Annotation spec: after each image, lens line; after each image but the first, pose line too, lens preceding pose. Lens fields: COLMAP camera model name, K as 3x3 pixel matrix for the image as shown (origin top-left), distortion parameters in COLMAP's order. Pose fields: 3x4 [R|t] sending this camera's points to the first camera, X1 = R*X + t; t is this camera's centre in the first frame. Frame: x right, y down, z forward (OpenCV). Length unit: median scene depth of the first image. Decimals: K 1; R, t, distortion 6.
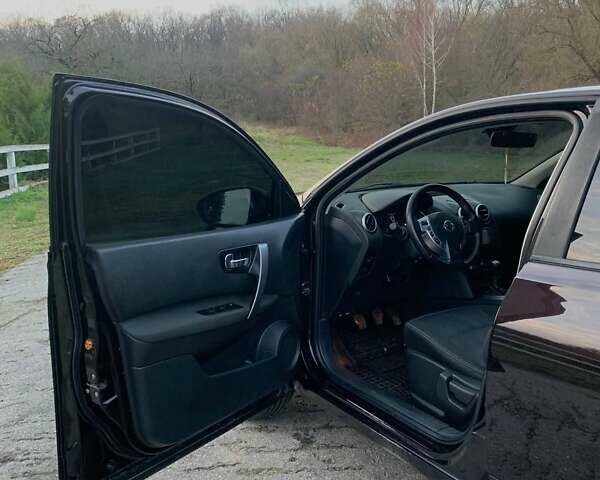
lens RADIAL K [[597.9, 0, 310.4], [0, 597.9, 237.9], [0, 0, 1]] dist [0.089724, -0.255303]
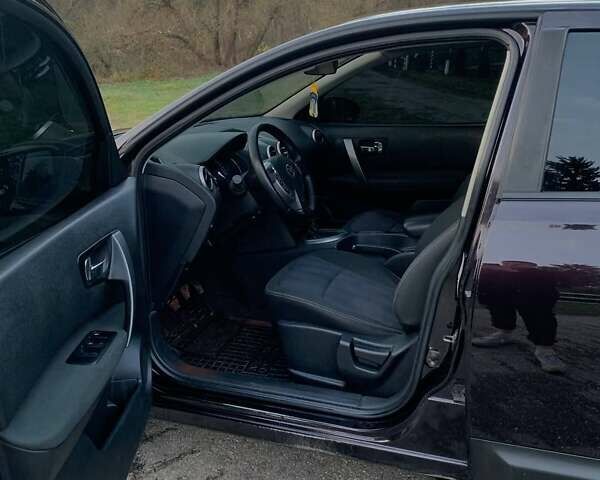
lens RADIAL K [[597.9, 0, 310.4], [0, 597.9, 237.9], [0, 0, 1]] dist [0.089724, -0.255303]
pose [[0.795413, -0.183241, 0.577703, -0.263544], [0.119615, 0.981913, 0.146761, -0.049012], [-0.594147, -0.047634, 0.802945, 0.300240]]
